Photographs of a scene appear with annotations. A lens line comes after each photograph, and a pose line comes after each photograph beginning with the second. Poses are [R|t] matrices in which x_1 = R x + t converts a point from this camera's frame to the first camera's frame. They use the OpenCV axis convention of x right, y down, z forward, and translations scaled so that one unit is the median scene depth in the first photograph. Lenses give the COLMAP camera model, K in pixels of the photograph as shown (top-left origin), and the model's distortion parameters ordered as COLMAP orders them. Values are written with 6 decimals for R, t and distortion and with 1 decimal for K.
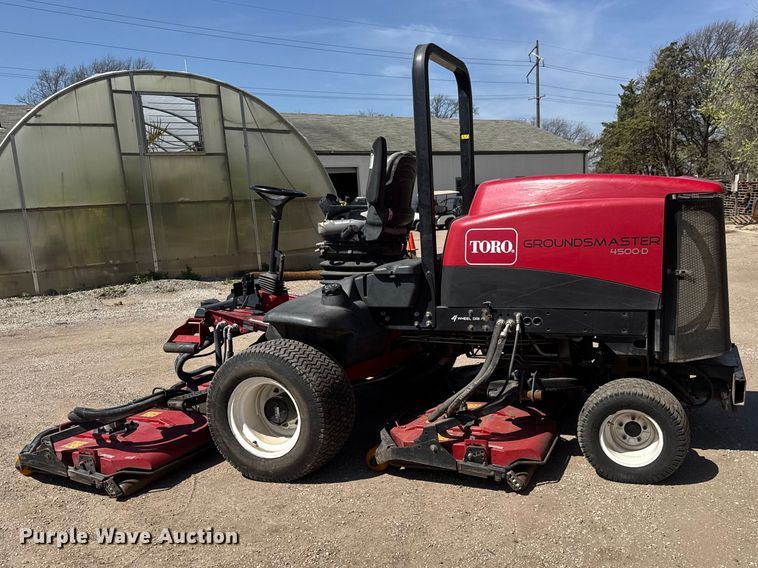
lens RADIAL K [[675.4, 0, 378.8], [0, 675.4, 301.3], [0, 0, 1]] dist [0.085582, -0.140614]
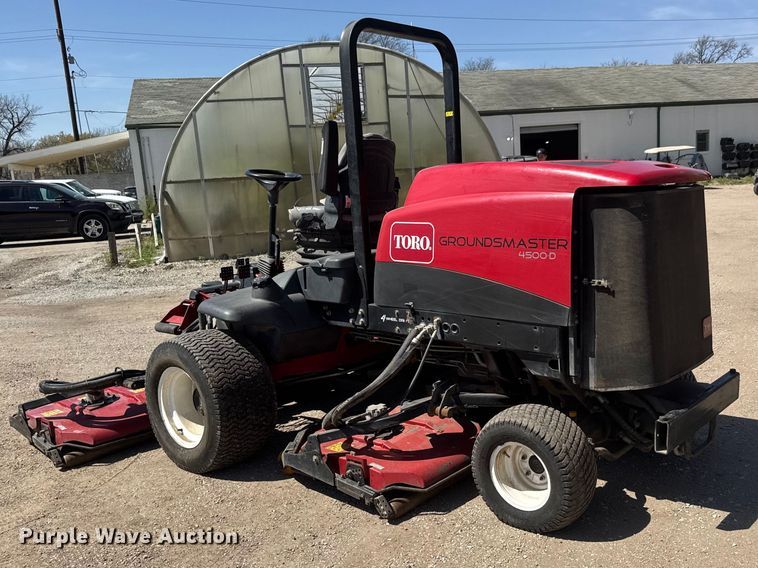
lens RADIAL K [[690.3, 0, 366.3], [0, 690.3, 287.1], [0, 0, 1]] dist [0.102218, -0.211802]
pose [[0.949551, 0.044742, -0.310405, 0.386580], [-0.035949, 0.998775, 0.033993, -0.049137], [0.311546, -0.021119, 0.949996, 0.105808]]
